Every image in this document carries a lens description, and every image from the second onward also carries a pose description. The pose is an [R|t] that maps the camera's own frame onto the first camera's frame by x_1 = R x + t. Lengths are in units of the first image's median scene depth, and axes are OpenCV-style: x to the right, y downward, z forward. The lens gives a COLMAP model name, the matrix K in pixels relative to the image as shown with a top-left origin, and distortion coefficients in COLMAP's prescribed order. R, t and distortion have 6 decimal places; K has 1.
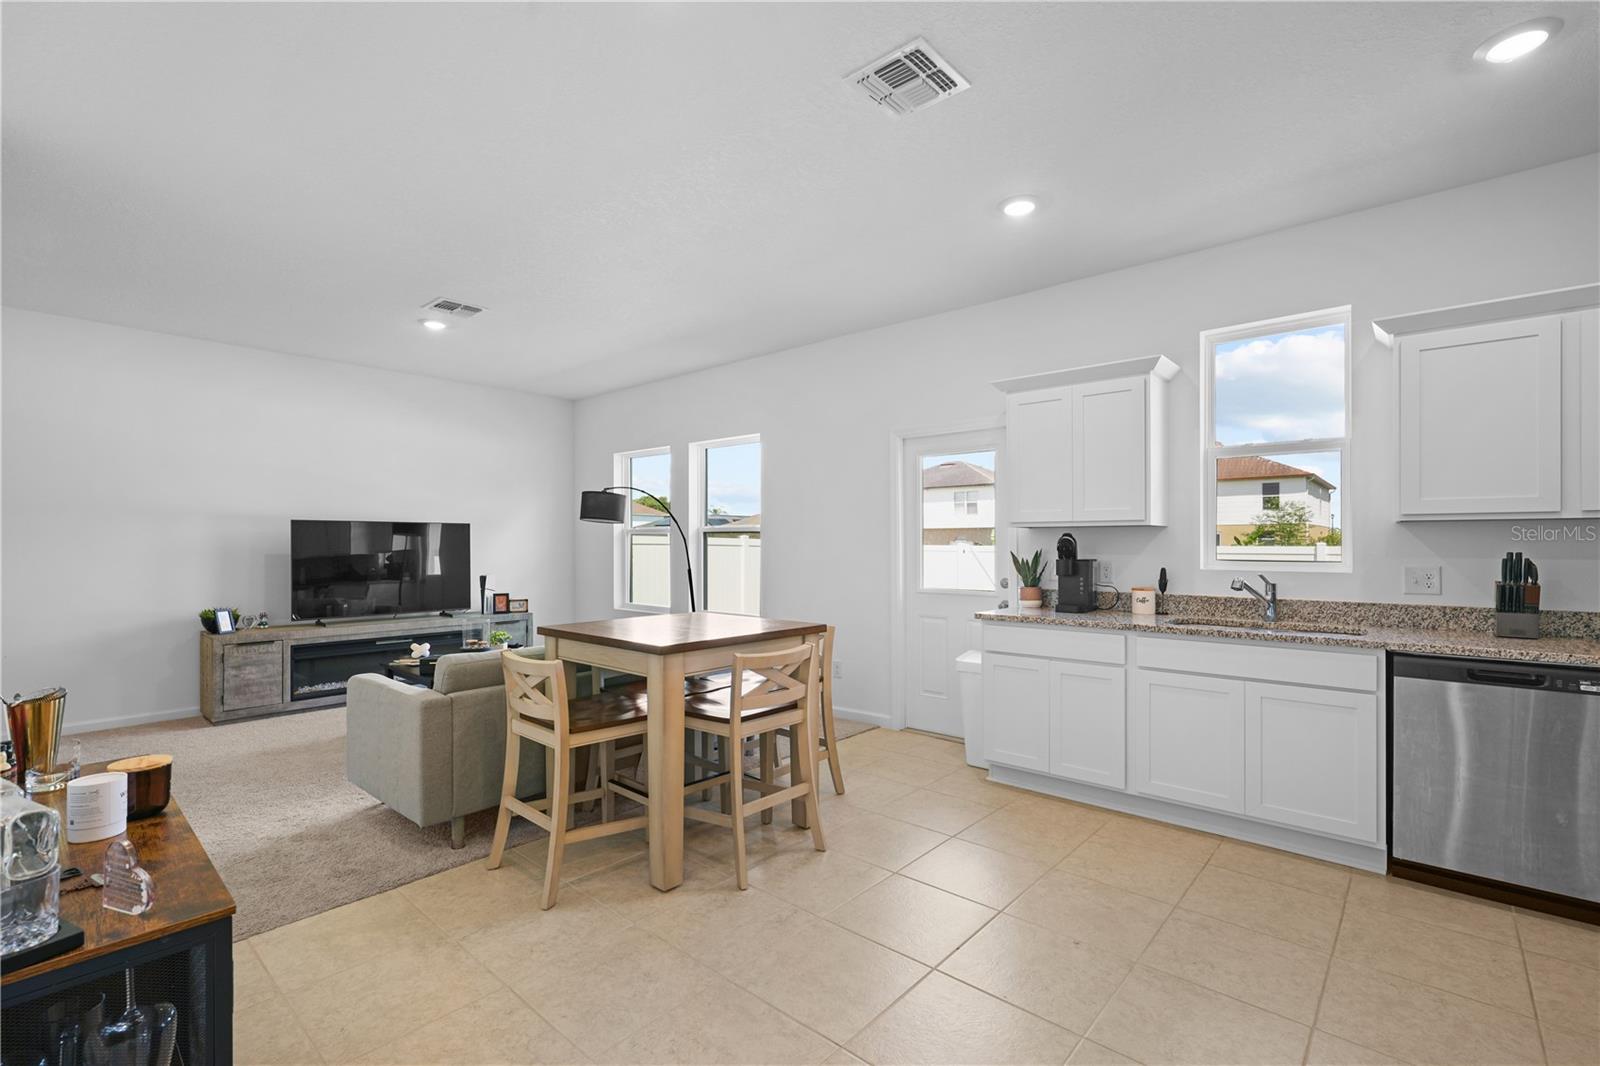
lens RADIAL K [[714.1, 0, 810.3], [0, 714.1, 543.1], [0, 0, 1]] dist [-0.002179, 0.002782]
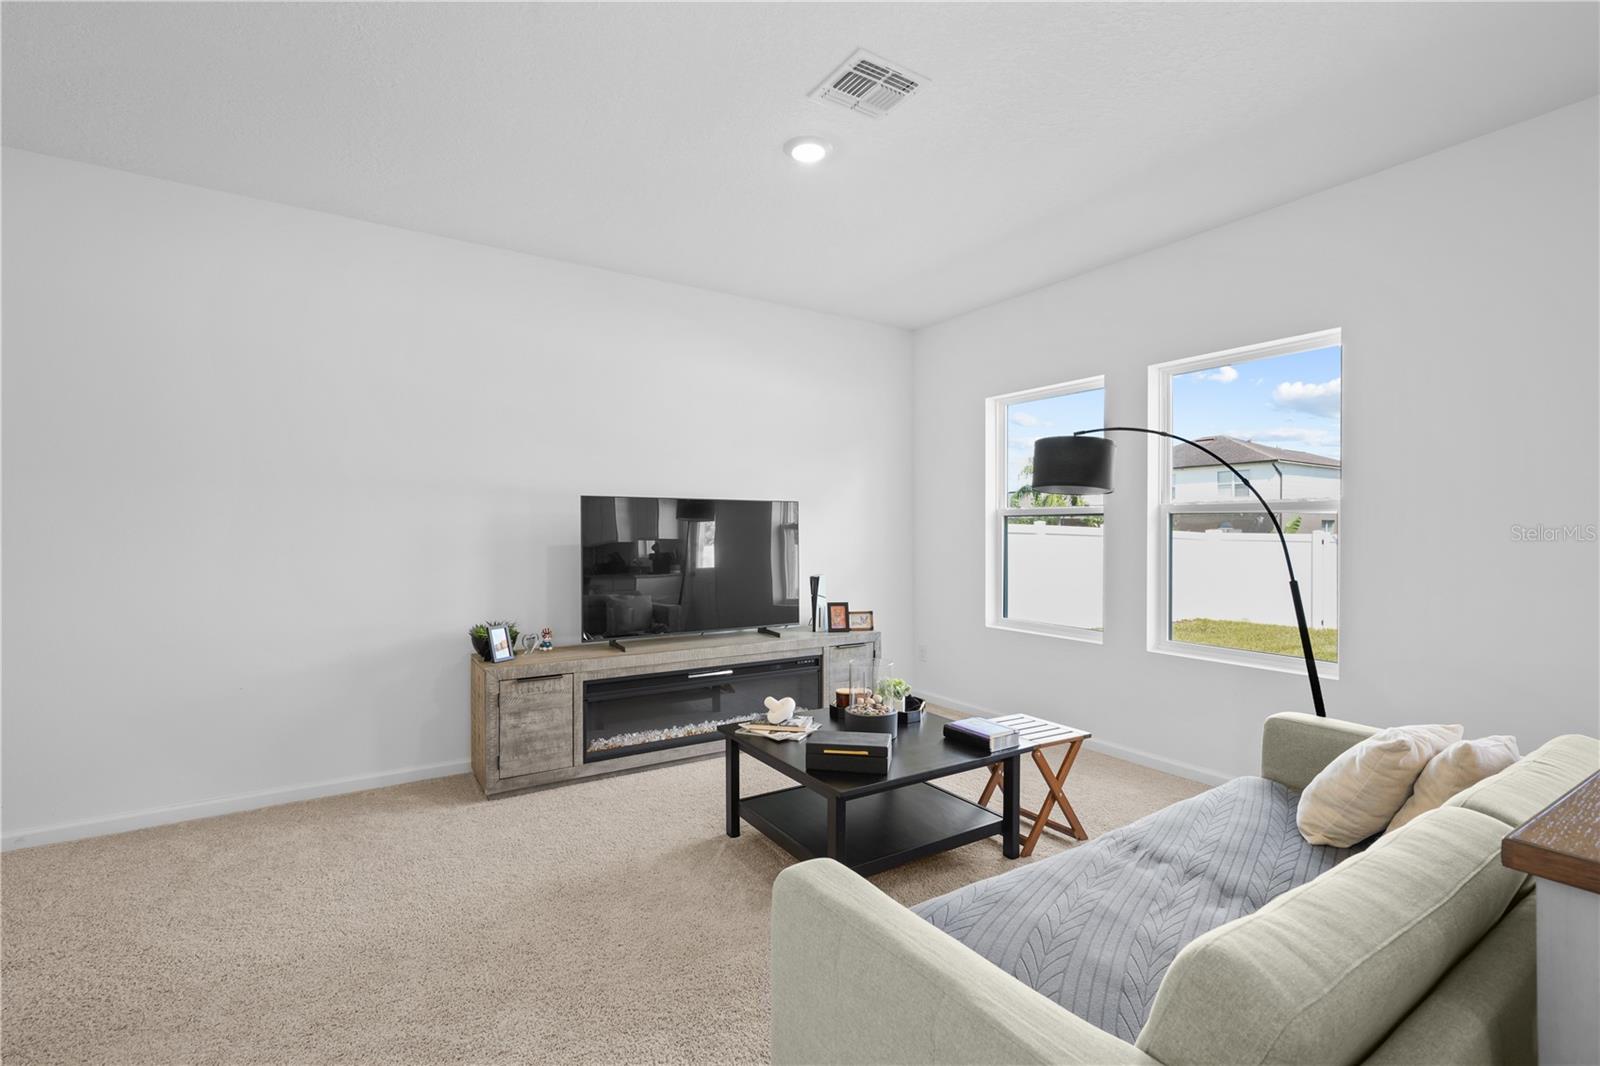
lens RADIAL K [[714.1, 0, 808.7], [0, 714.1, 532.1], [0, 0, 1]] dist [-0.002179, 0.002782]
pose [[0.963431, 0.000059, -0.267957, -0.336122], [0.000261, 0.999999, 0.001158, 0.002110], [0.267957, -0.001185, 0.963430, 0.400709]]
